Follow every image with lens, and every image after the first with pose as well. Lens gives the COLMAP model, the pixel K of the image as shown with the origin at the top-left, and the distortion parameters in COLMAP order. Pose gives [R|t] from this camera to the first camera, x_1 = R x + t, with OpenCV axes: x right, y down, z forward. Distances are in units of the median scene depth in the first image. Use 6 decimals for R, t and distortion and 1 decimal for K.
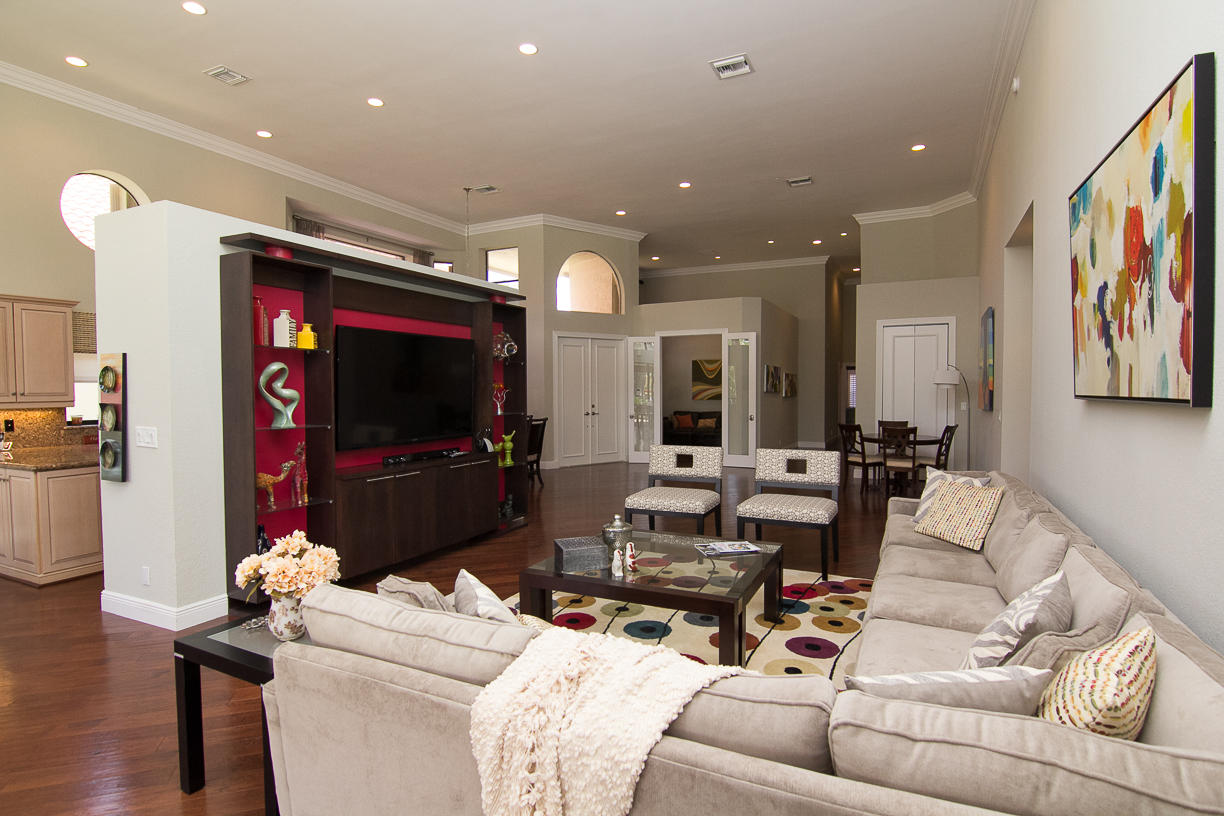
lens RADIAL K [[619.5, 0, 612.0], [0, 619.5, 408.0], [0, 0, 1]] dist [-0.018993, -0.002444]
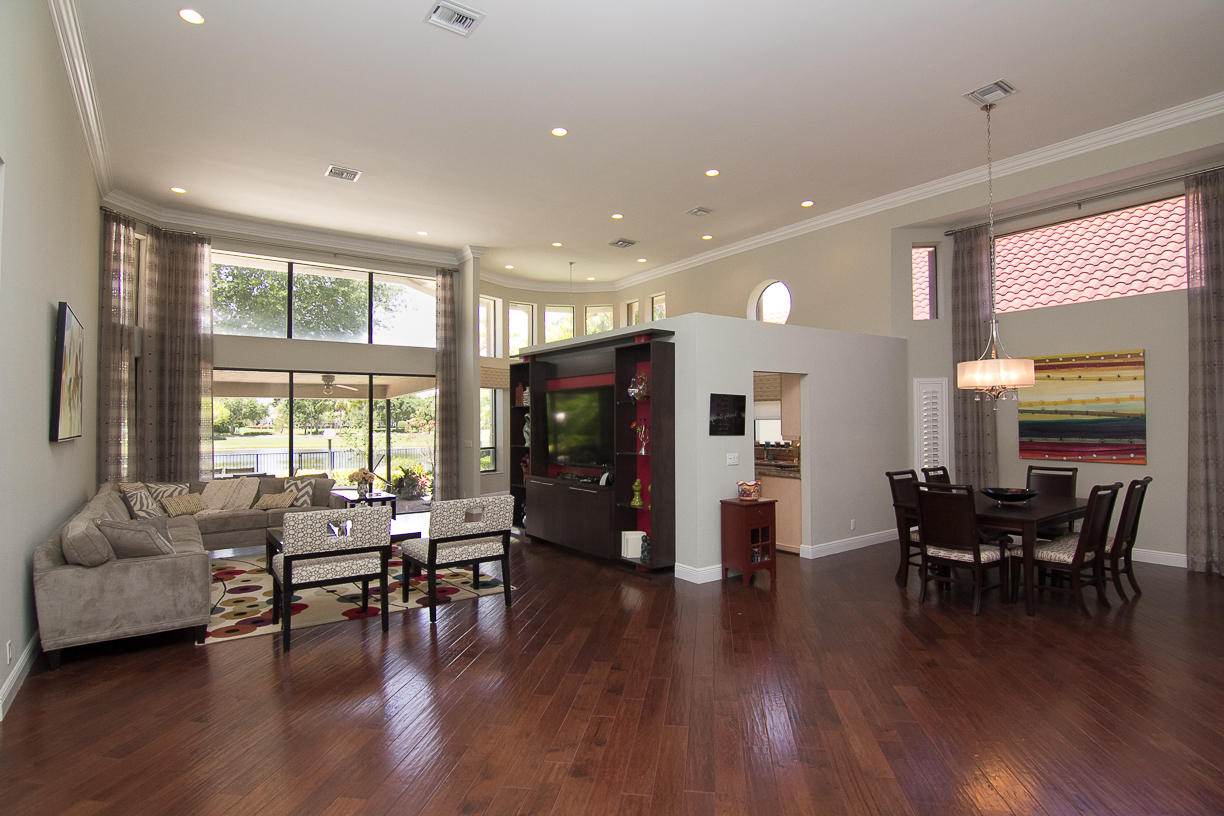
lens RADIAL K [[619.5, 0, 612.0], [0, 619.5, 408.0], [0, 0, 1]] dist [-0.018993, -0.002444]
pose [[-0.468948, -0.013115, -0.883128, 0.492019], [-0.021244, 0.999768, -0.003567, -0.041994], [0.882970, 0.017089, -0.469118, 0.979806]]
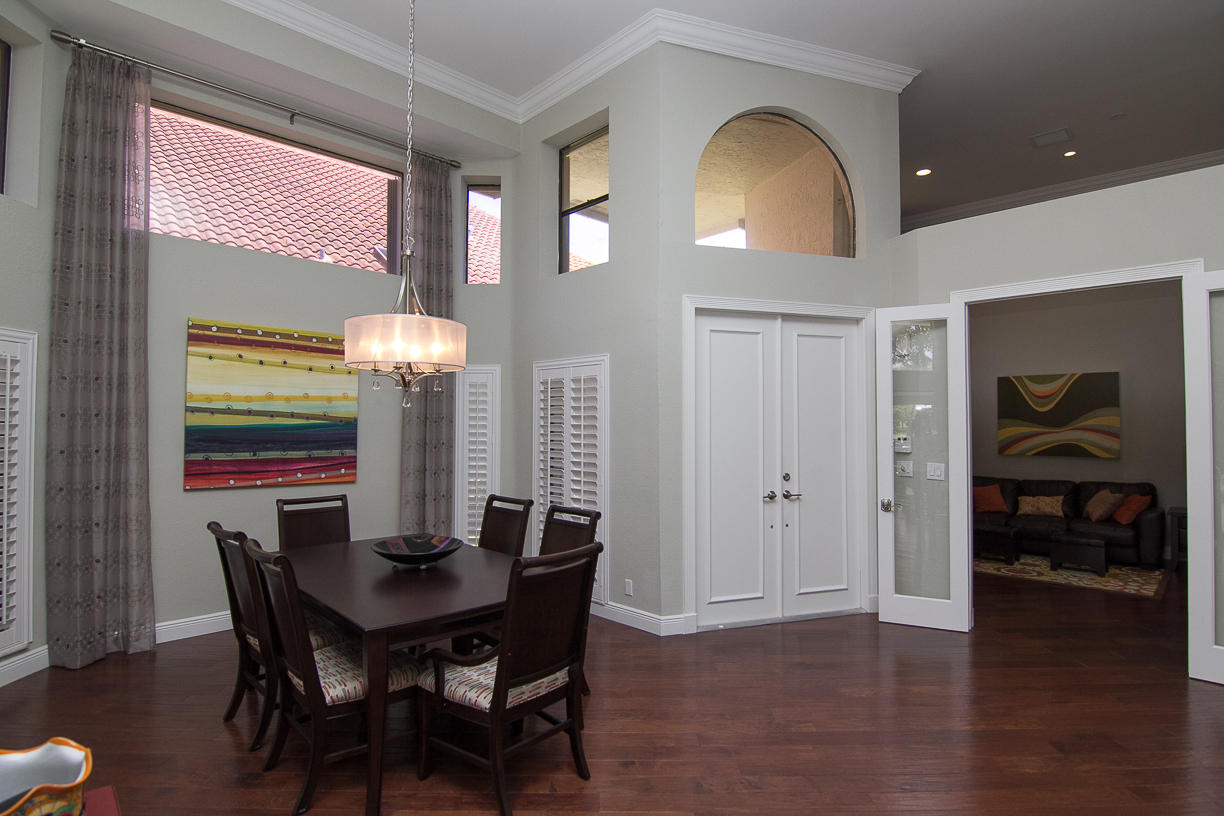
lens RADIAL K [[632.6, 0, 612.0], [0, 632.6, 408.0], [0, 0, 1]] dist [-0.002975, -0.014300]
pose [[0.945677, -0.003325, -0.325090, -0.003757], [-0.015799, 0.998296, -0.056168, -0.030843], [0.324723, 0.058253, 0.944014, 0.721334]]
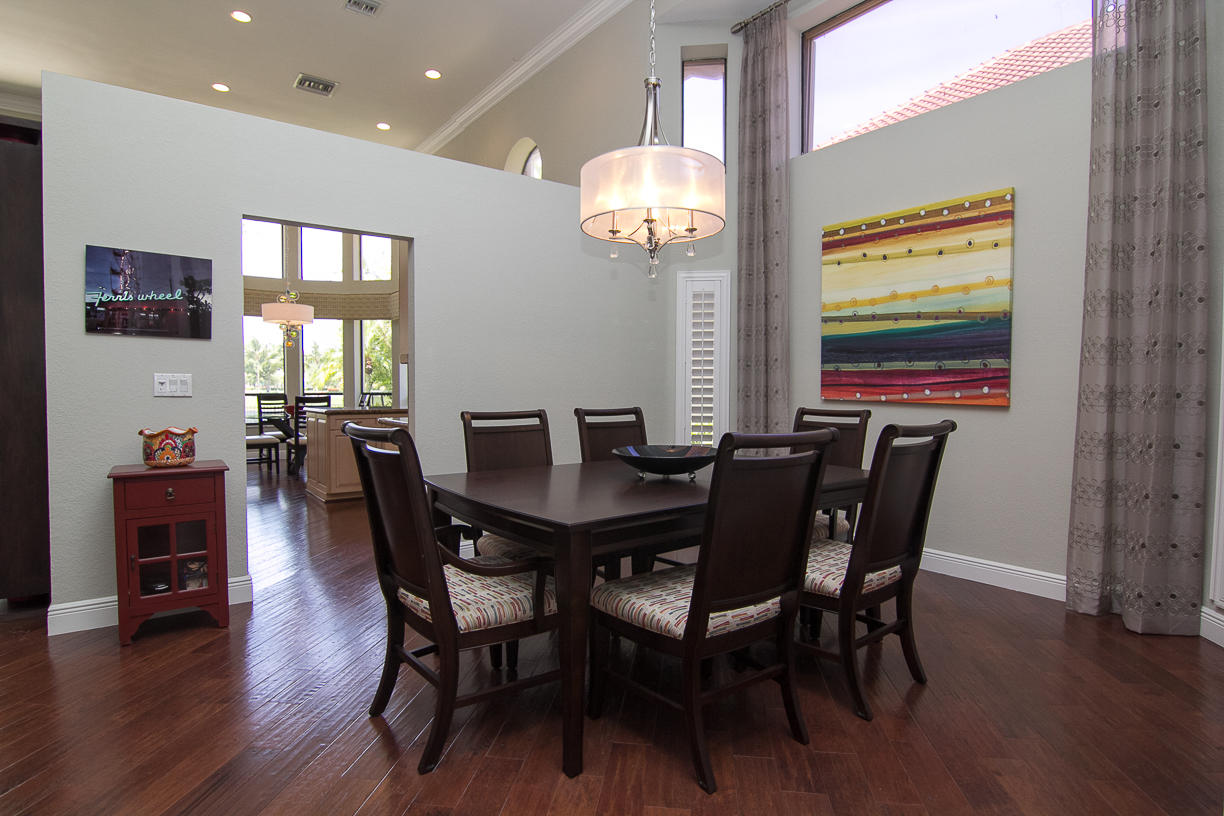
lens RADIAL K [[632.6, 0, 612.0], [0, 632.6, 408.0], [0, 0, 1]] dist [-0.002975, -0.014300]
pose [[-0.447028, 0.034182, -0.893866, 0.039374], [-0.030266, 0.998120, 0.053305, -0.005055], [0.894008, 0.050882, -0.445153, 1.148956]]
